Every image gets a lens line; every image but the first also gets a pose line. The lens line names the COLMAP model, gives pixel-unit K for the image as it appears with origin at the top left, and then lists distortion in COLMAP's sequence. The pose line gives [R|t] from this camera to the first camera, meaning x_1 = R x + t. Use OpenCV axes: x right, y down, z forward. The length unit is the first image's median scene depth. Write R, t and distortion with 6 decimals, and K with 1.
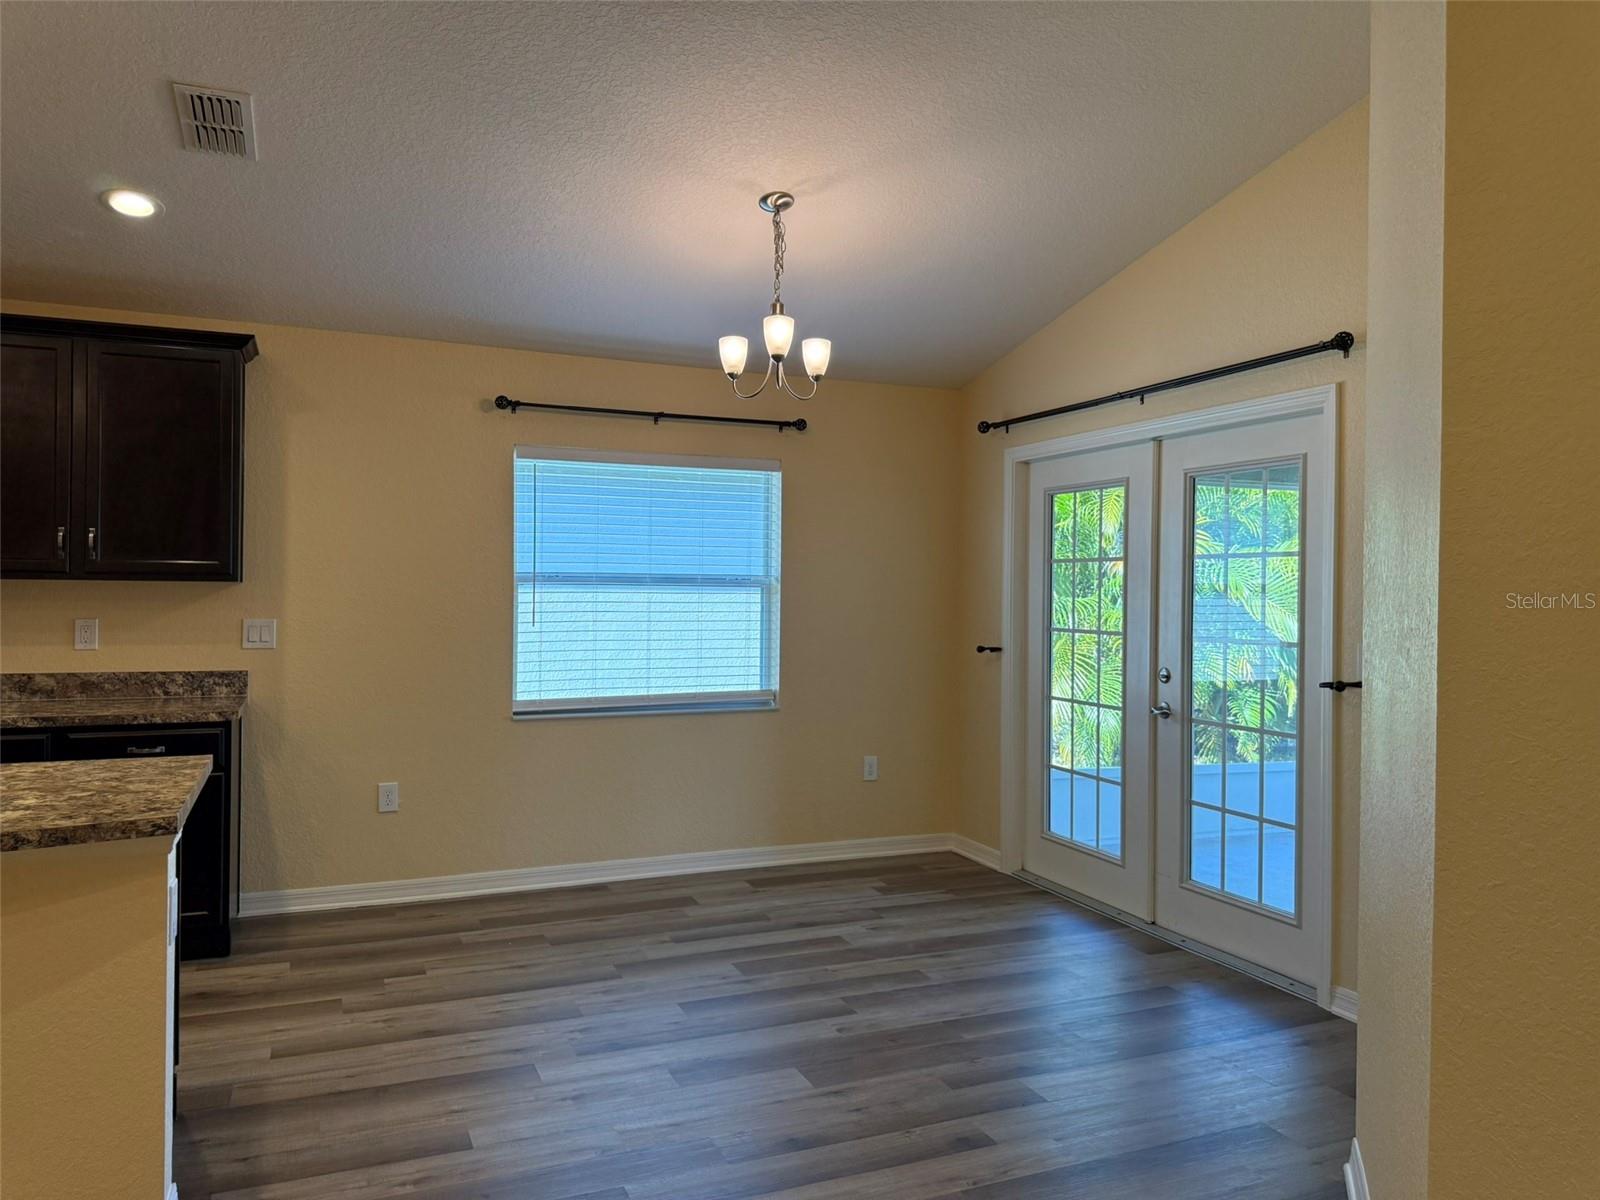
lens RADIAL K [[1126.8, 0, 794.1], [0, 1126.8, 595.7], [0, 0, 1]] dist [0.081751, -0.106732]
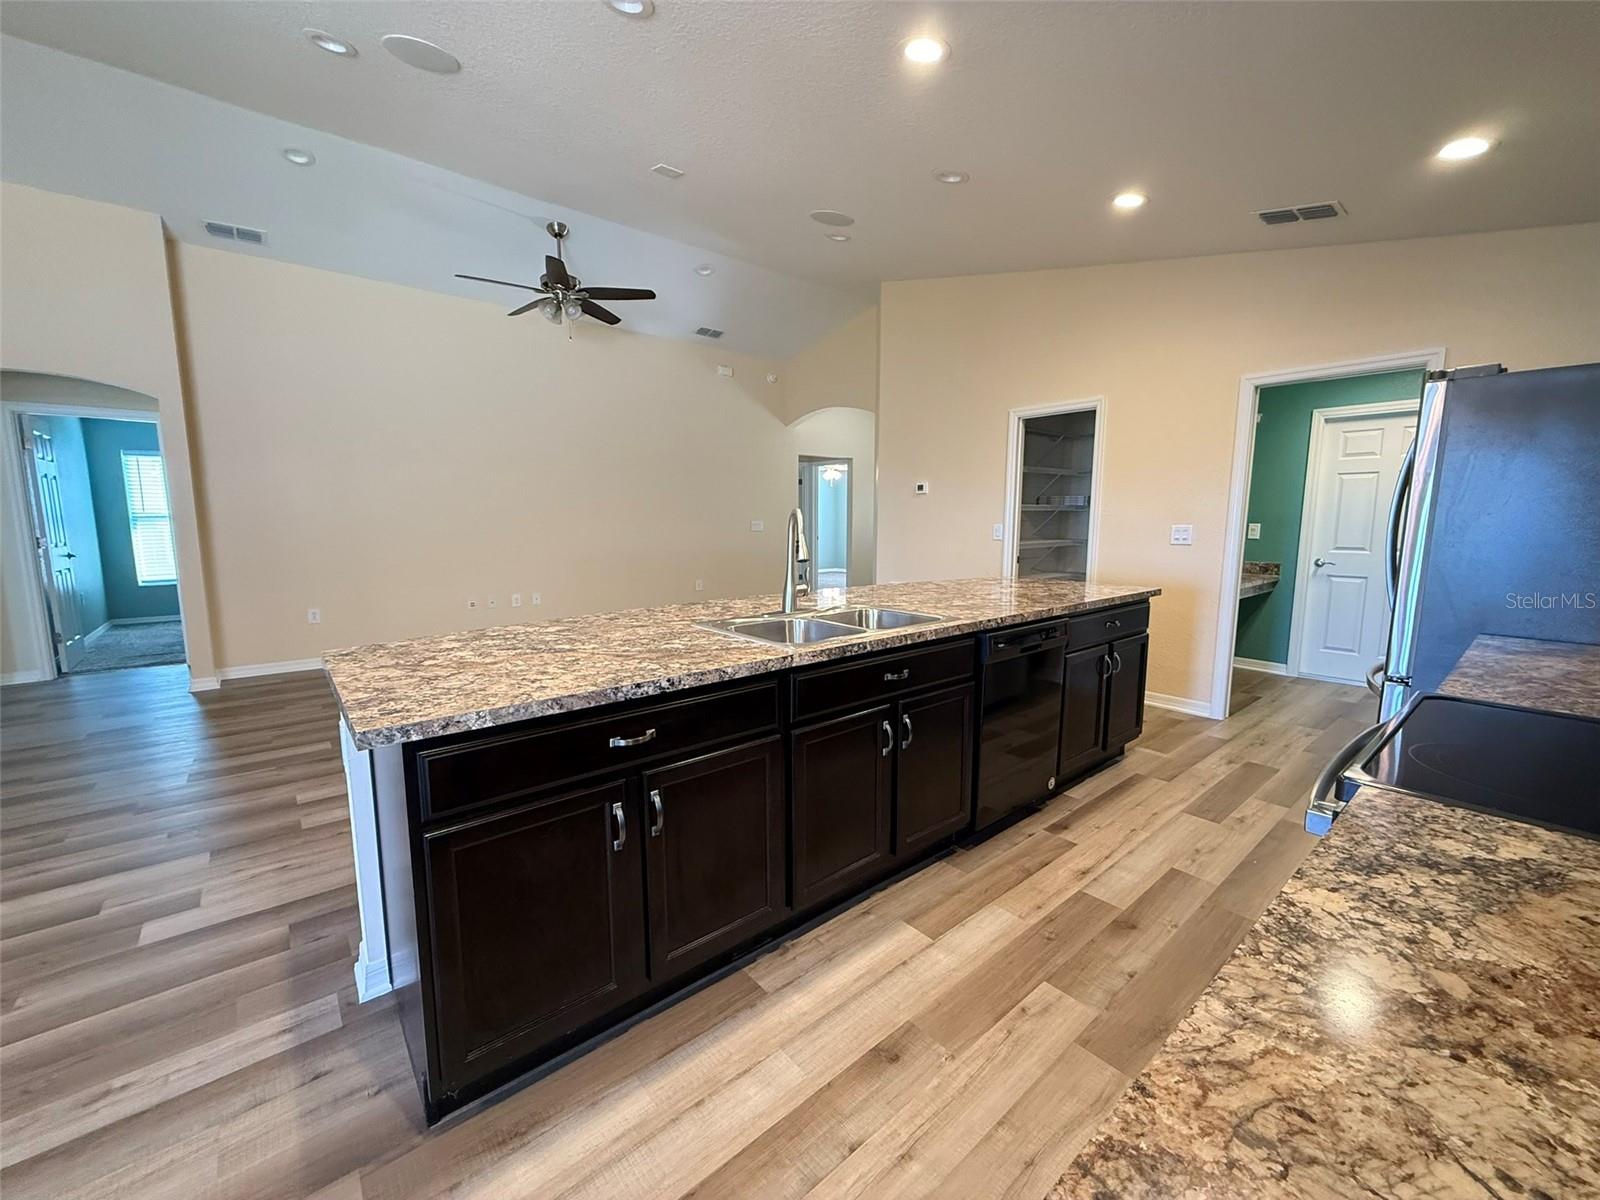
lens RADIAL K [[638.0, 0, 794.4], [0, 638.0, 597.8], [0, 0, 1]] dist [0.000721, -0.000231]
pose [[-0.957748, 0.023872, -0.286617, -0.422693], [-0.013922, 0.991533, 0.129106, 0.007135], [0.287272, 0.127641, -0.949306, 0.922759]]
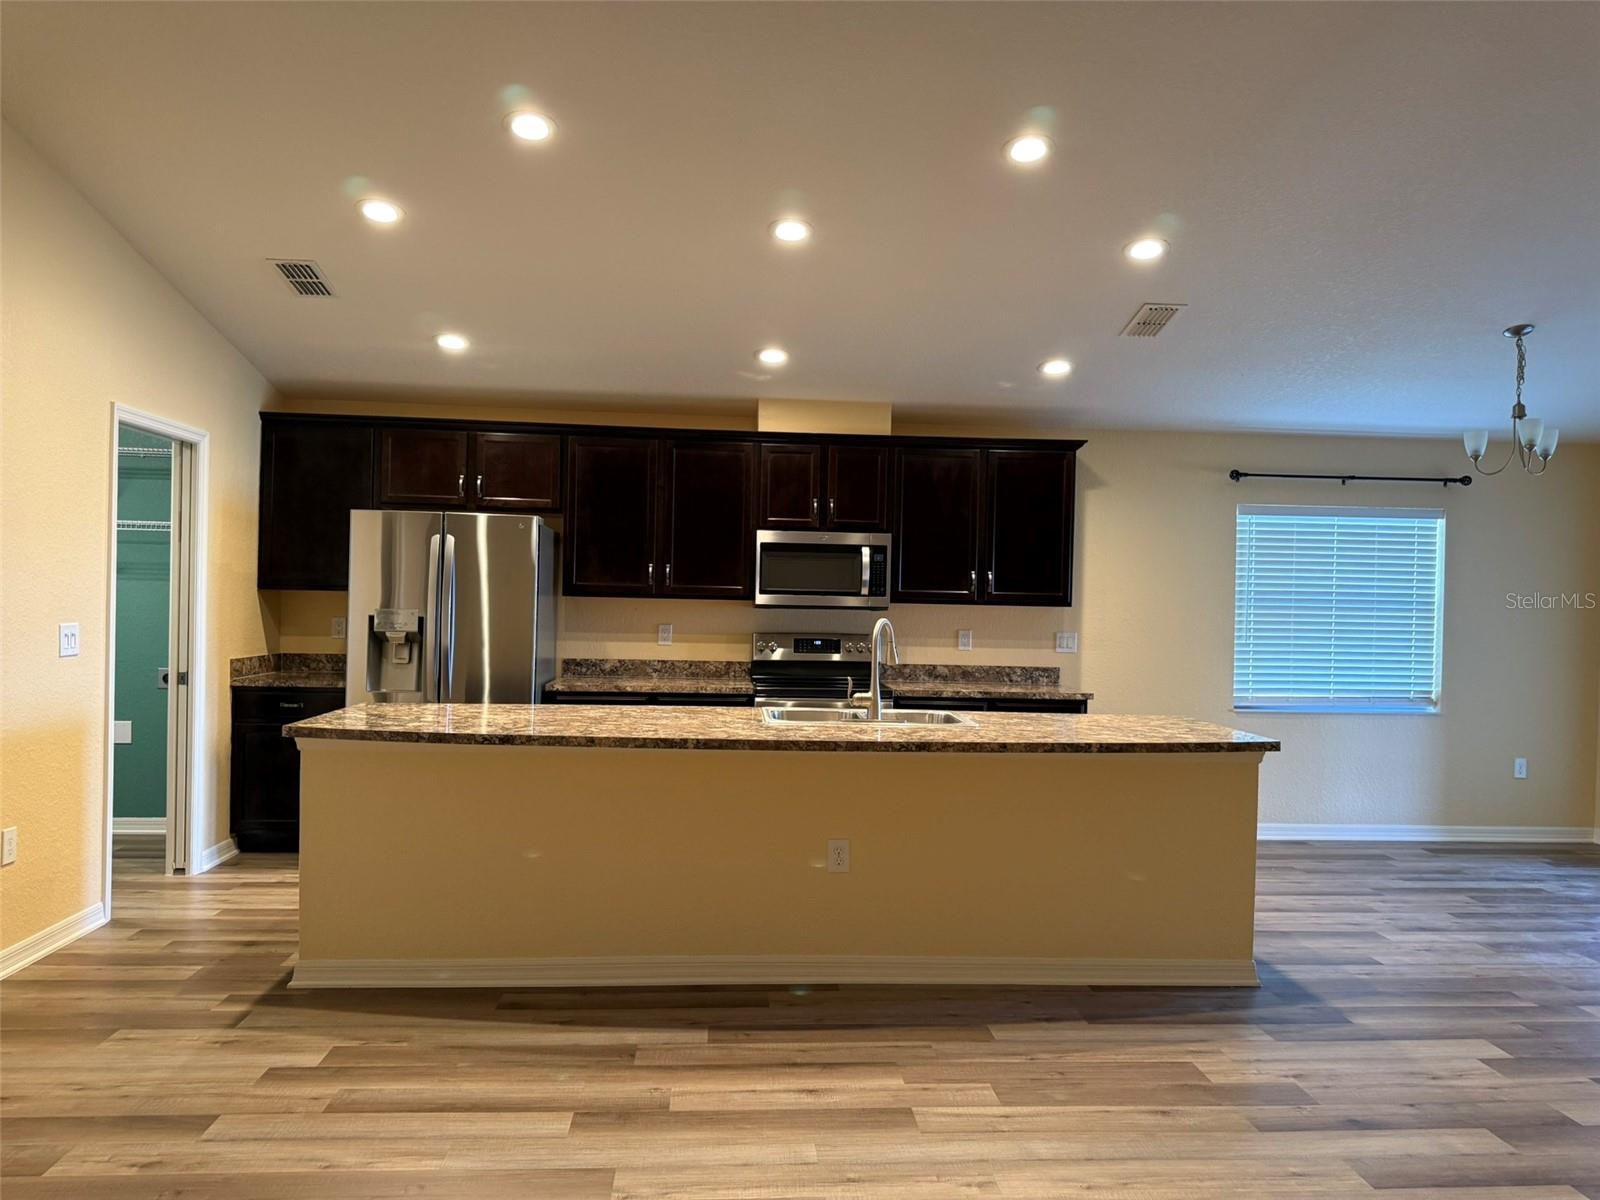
lens RADIAL K [[1126.8, 0, 794.1], [0, 1126.8, 595.7], [0, 0, 1]] dist [0.081751, -0.106732]
pose [[0.943405, 0.007062, -0.331567, -0.320948], [-0.011785, 0.999856, -0.012238, -0.004454], [0.331433, 0.015453, 0.943352, -0.483619]]
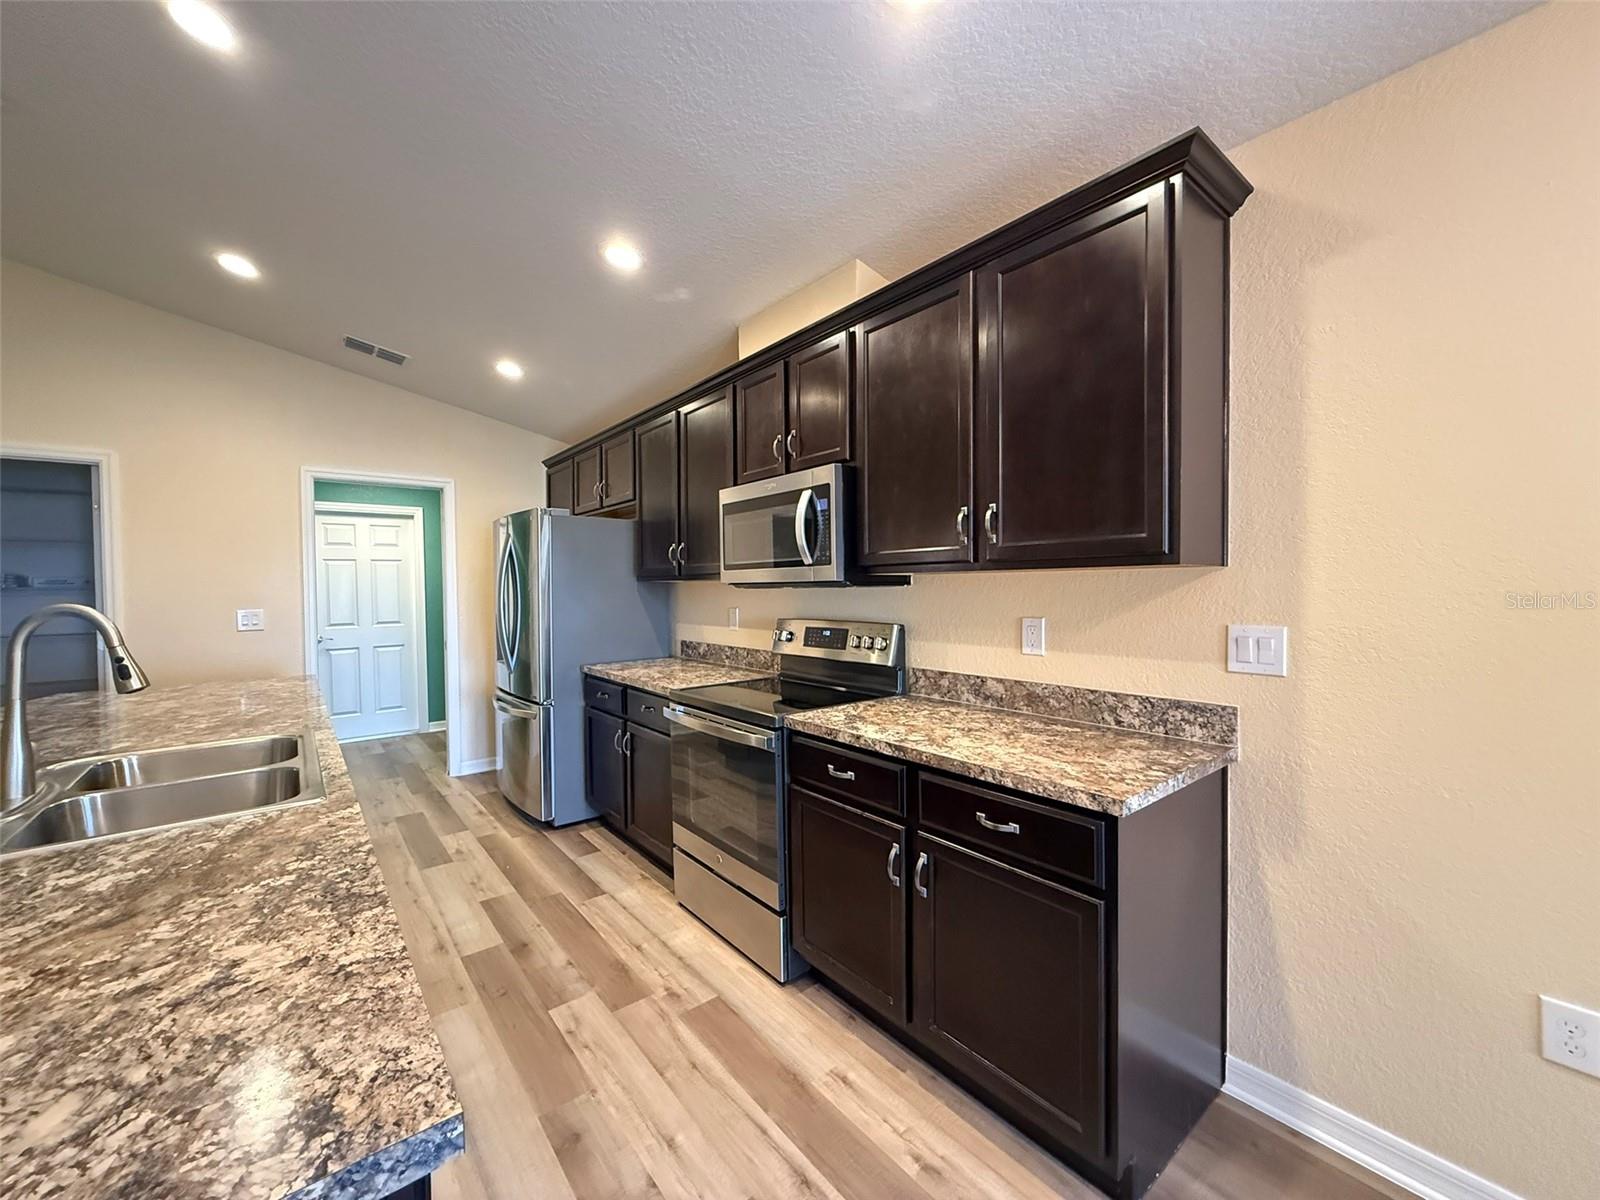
lens RADIAL K [[628.6, 0, 800.0], [0, 628.6, 600.0], [0, 0, 1]] dist [0.003414, 0.000143]
pose [[0.272683, 0.005161, -0.962090, -0.214298], [0.010235, 0.999913, 0.008265, 0.001633], [0.962050, -0.012101, 0.272606, 0.683880]]
